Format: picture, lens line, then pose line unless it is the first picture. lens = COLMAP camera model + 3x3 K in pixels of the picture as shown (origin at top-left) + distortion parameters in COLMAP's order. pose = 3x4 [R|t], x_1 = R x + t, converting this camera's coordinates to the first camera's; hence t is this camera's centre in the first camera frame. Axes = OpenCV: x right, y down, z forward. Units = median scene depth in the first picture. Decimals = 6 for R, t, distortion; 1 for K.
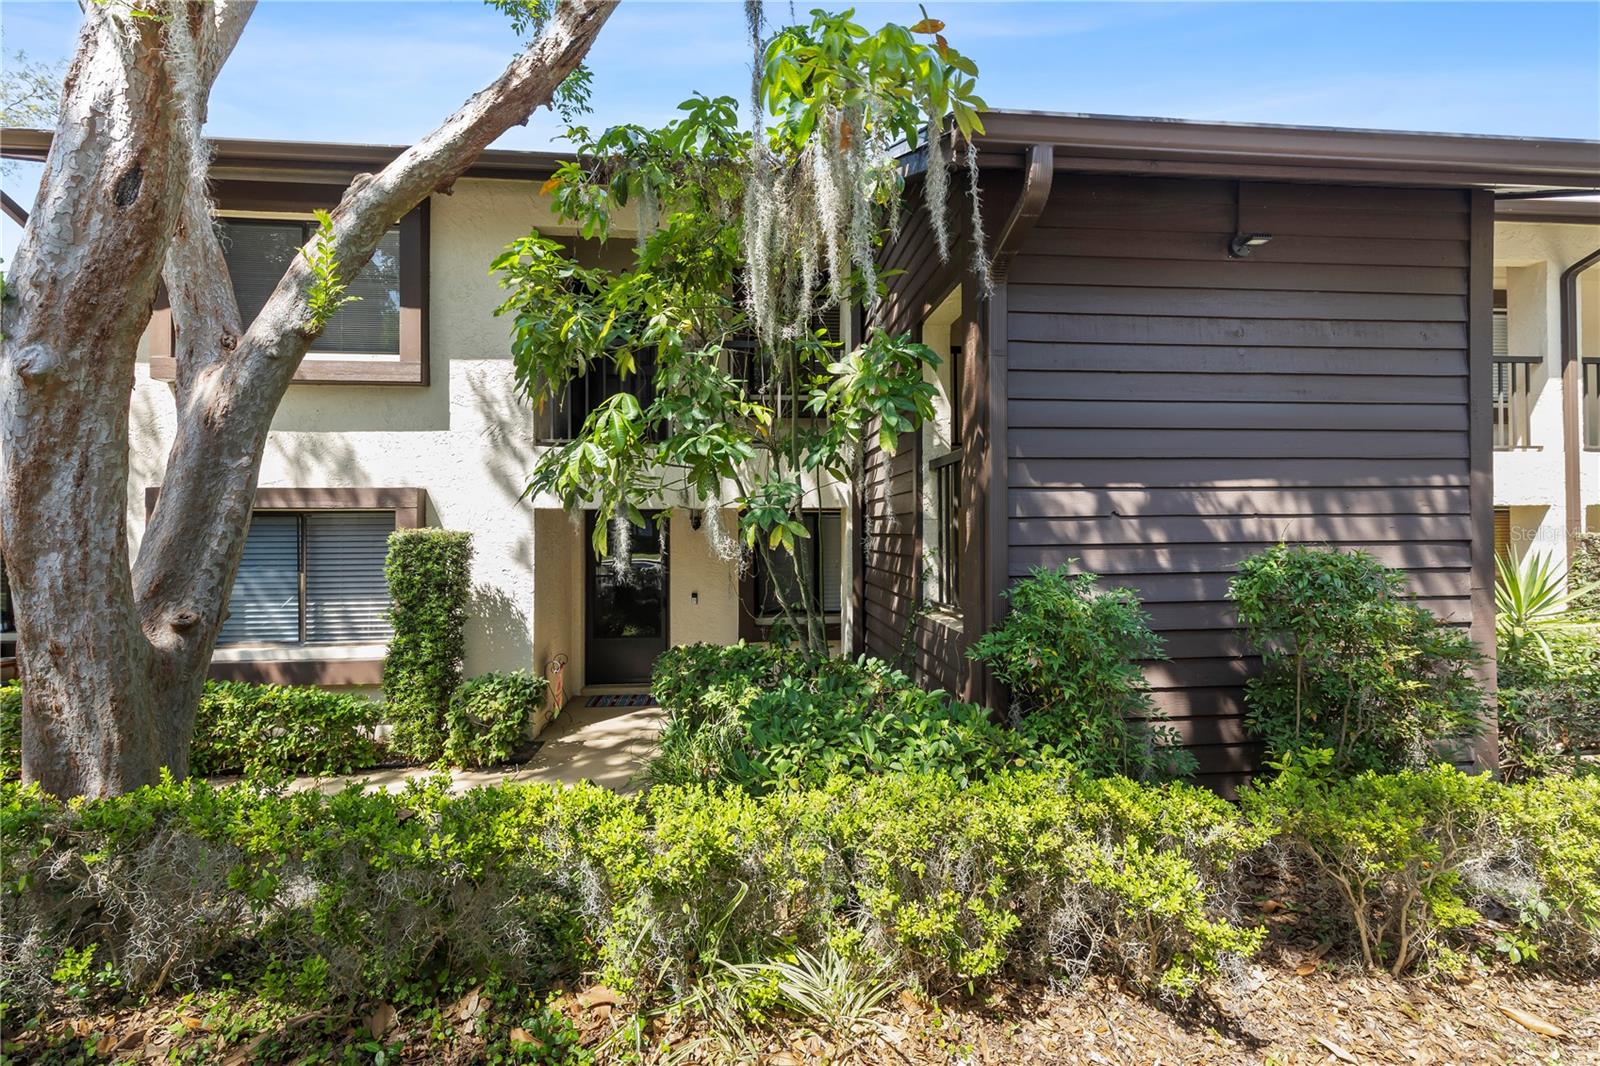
lens RADIAL K [[742.7, 0, 771.0], [0, 742.7, 502.1], [0, 0, 1]] dist [0.001976, 0.000540]
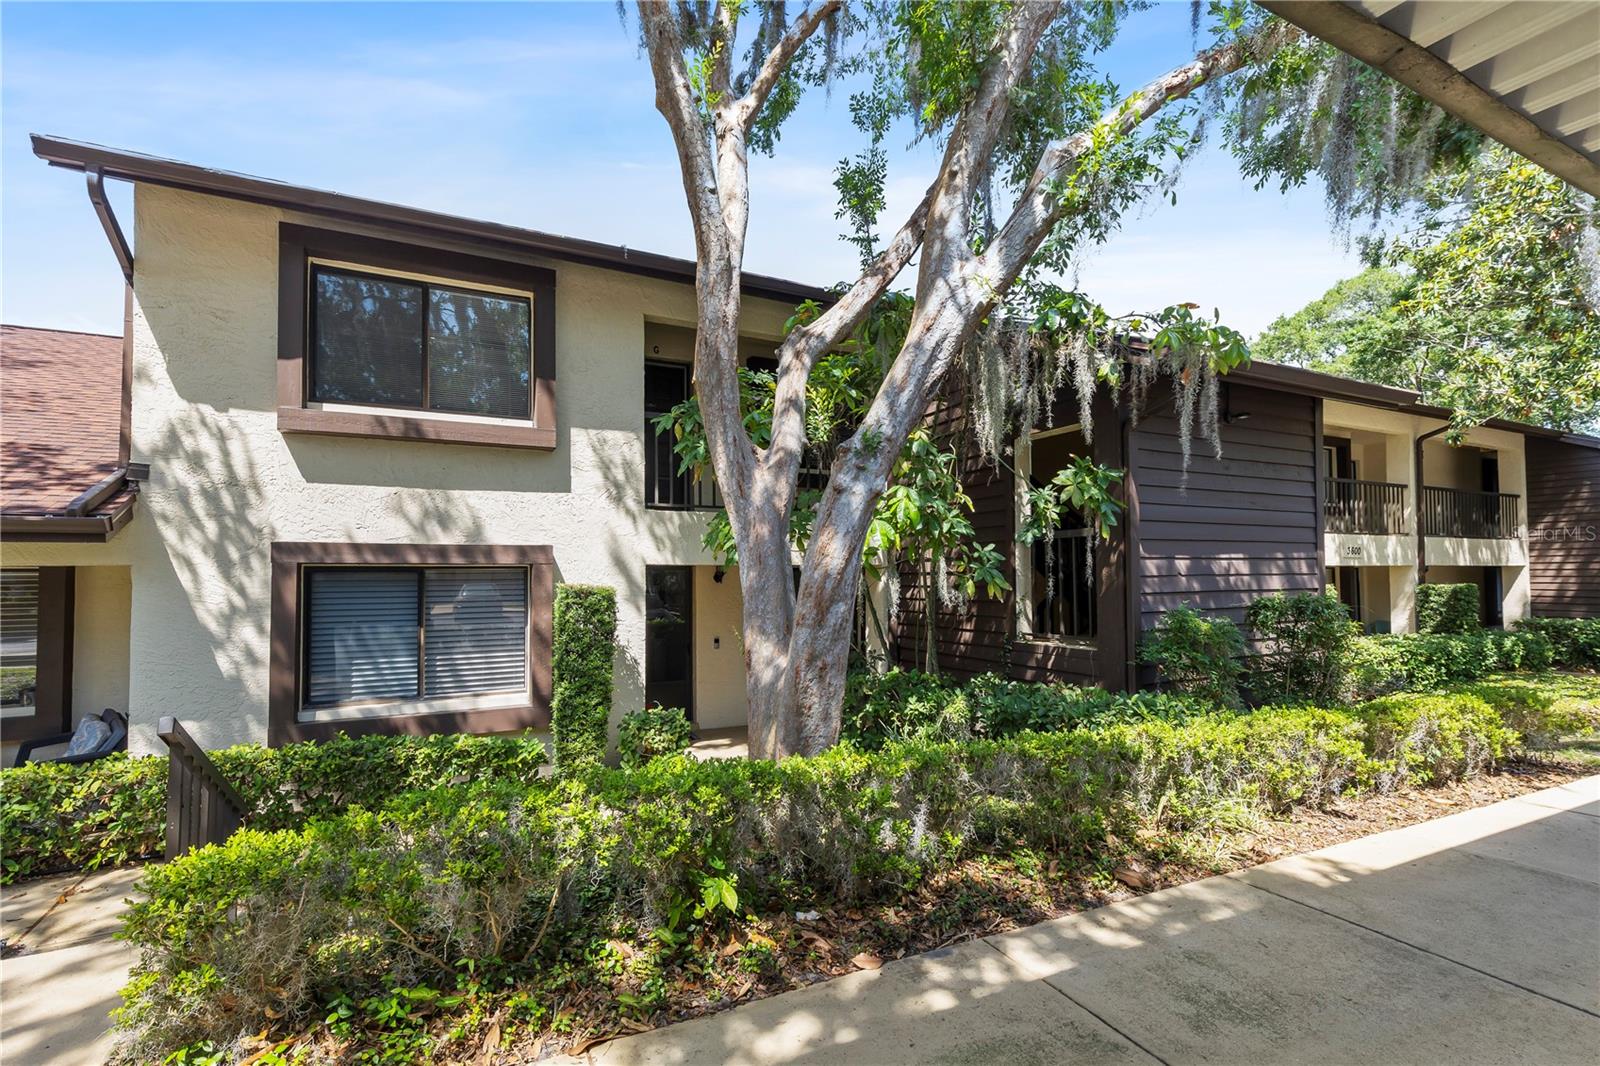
lens RADIAL K [[742.7, 0, 804.0], [0, 742.7, 542.1], [0, 0, 1]] dist [0.001976, 0.000540]
pose [[0.929307, 0.015435, 0.368986, -0.543303], [-0.010392, 0.999824, -0.015651, -0.011179], [-0.369163, 0.010710, 0.929303, -0.140998]]
